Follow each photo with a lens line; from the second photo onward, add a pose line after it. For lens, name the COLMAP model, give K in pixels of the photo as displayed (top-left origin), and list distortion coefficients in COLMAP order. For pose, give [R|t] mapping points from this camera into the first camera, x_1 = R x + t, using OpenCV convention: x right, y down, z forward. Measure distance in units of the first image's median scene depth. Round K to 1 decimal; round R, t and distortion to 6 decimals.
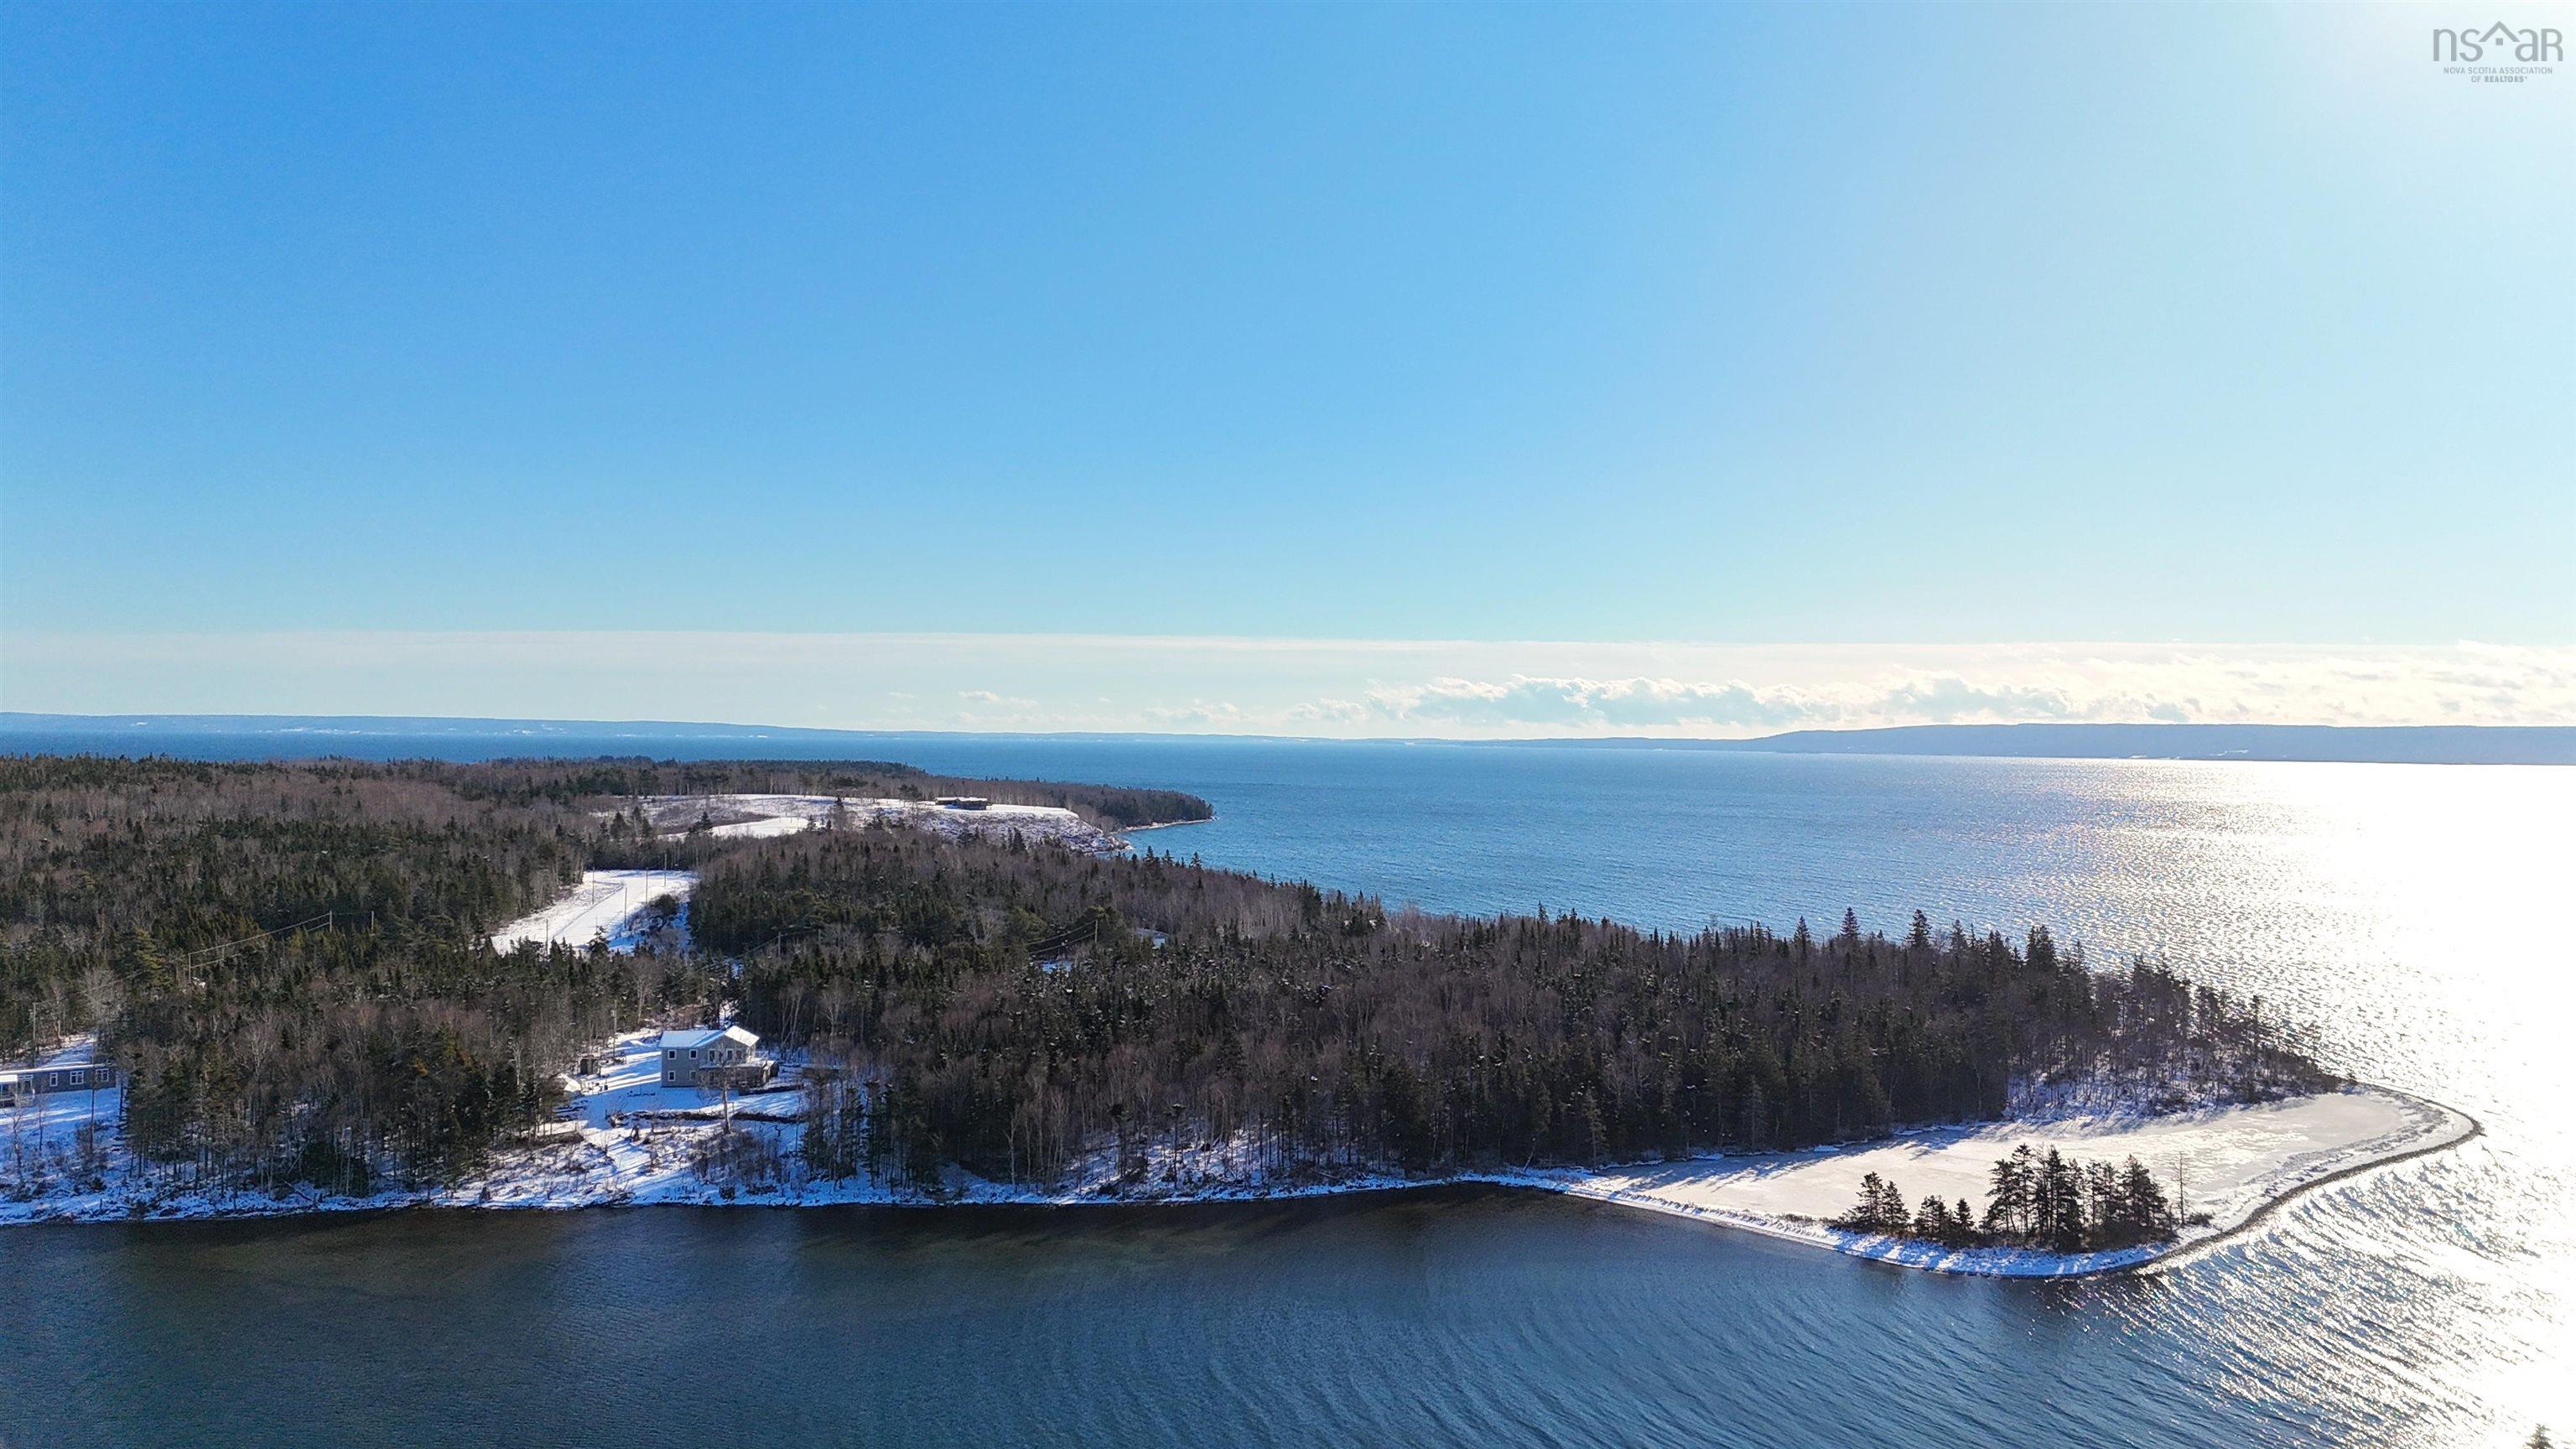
lens RADIAL K [[1878.8, 0, 1289.3], [0, 1878.8, 727.5], [0, 0, 1]] dist [0.083222, -0.072859]
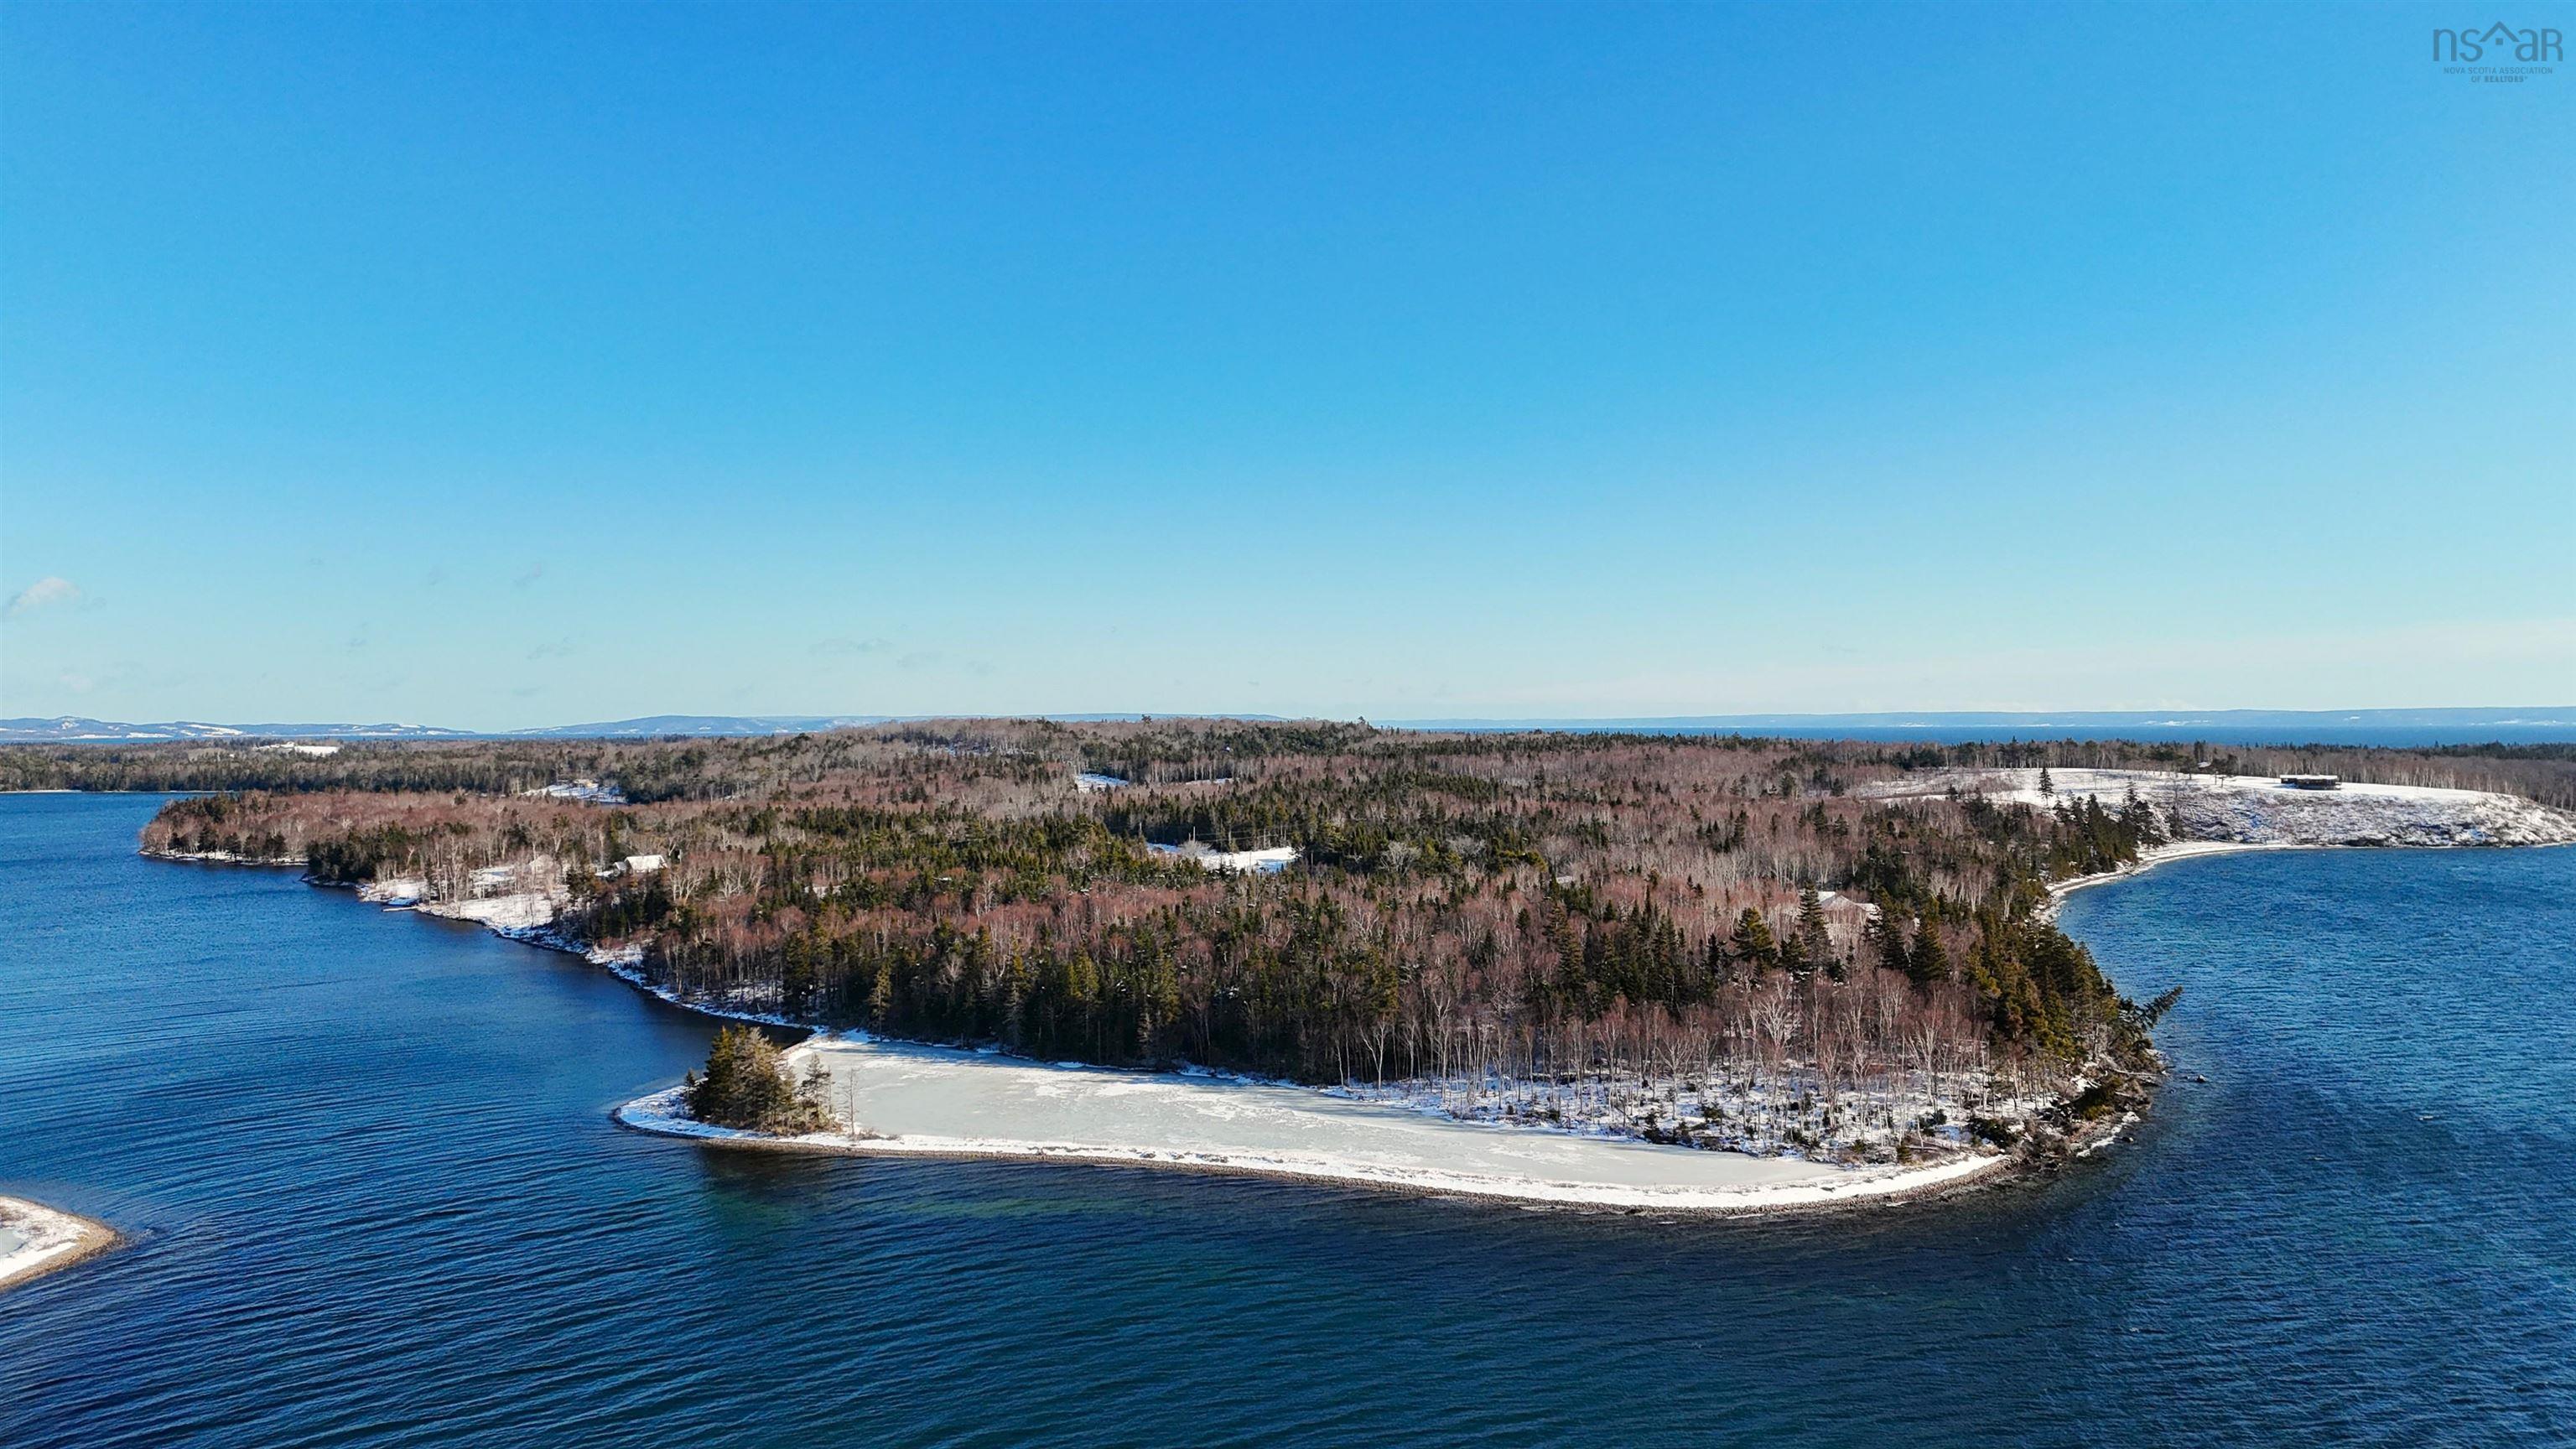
lens RADIAL K [[1878.8, 0, 1297.4], [0, 1878.8, 715.8], [0, 0, 1]] dist [0.083222, -0.072859]
pose [[0.488932, -0.017876, -0.872139, 1.209606], [0.014249, 0.999820, -0.012504, 0.049117], [0.872206, -0.006314, 0.489099, 0.608237]]
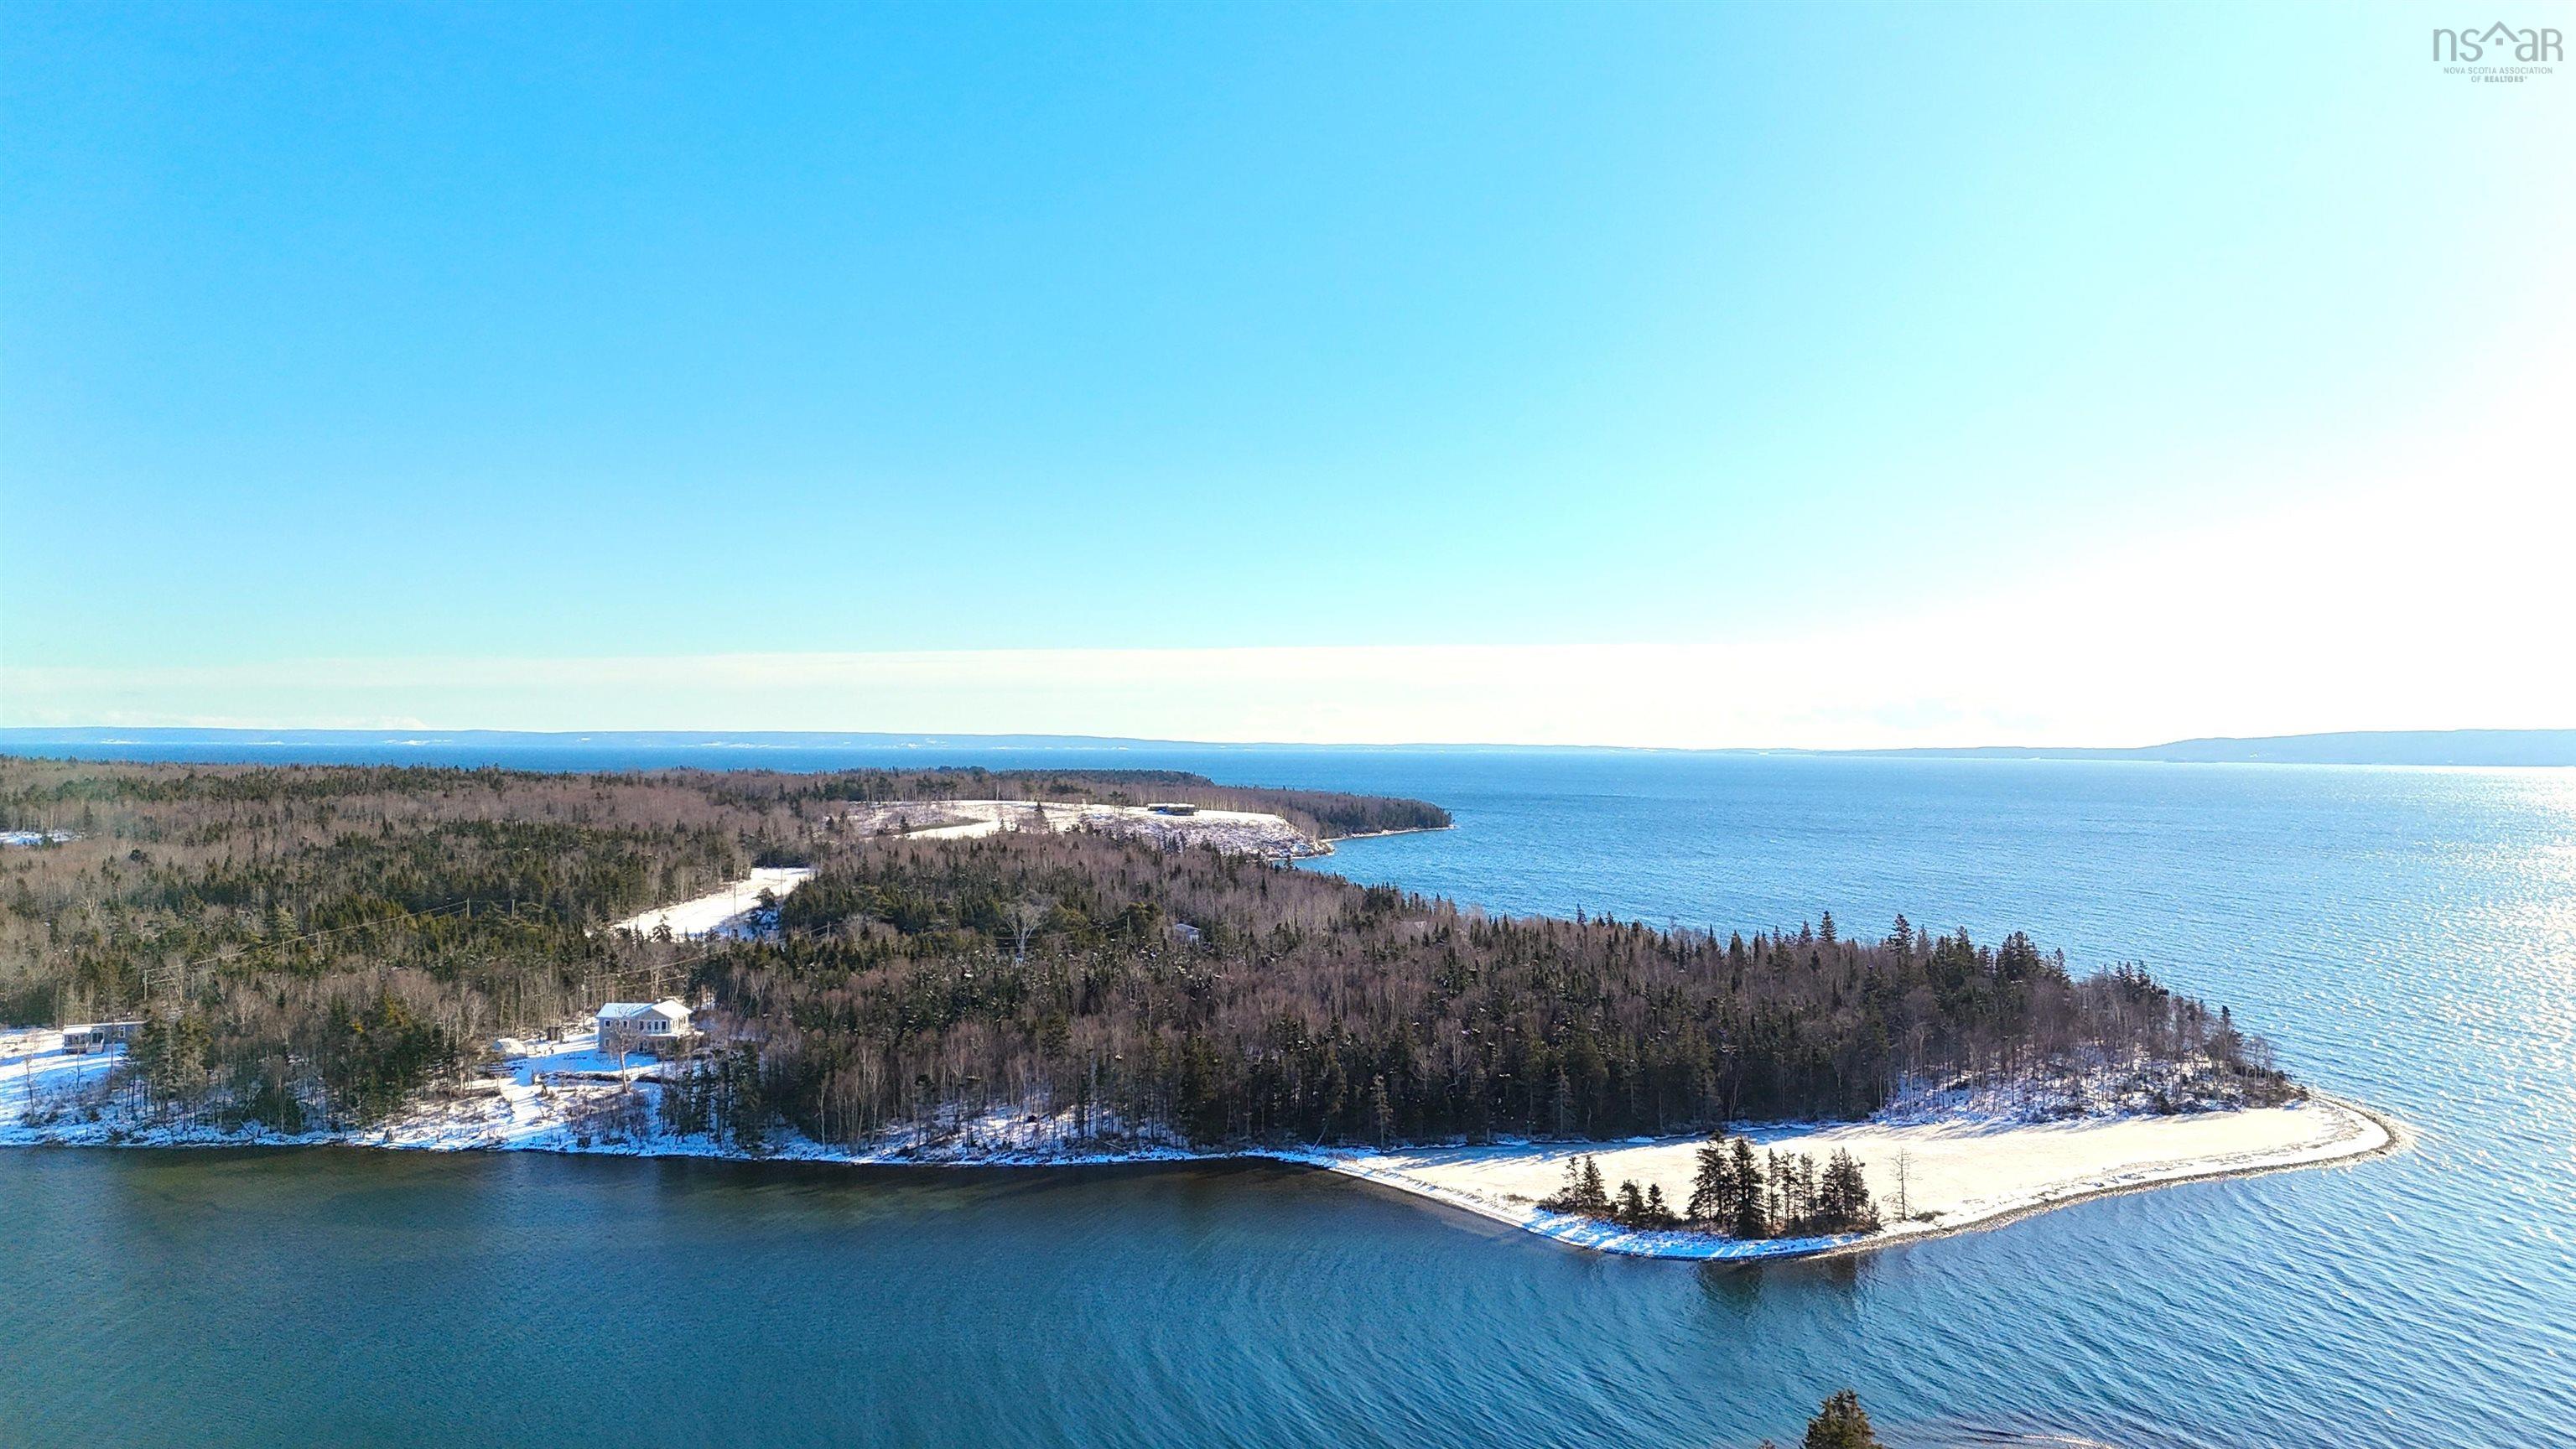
lens RADIAL K [[1878.8, 0, 1287.2], [0, 1878.8, 721.4], [0, 0, 1]] dist [0.083222, -0.072859]
pose [[0.982489, -0.006964, -0.186191, 0.283552], [0.005291, 0.999941, -0.009485, 0.005599], [0.186246, 0.008333, 0.982468, -0.034939]]
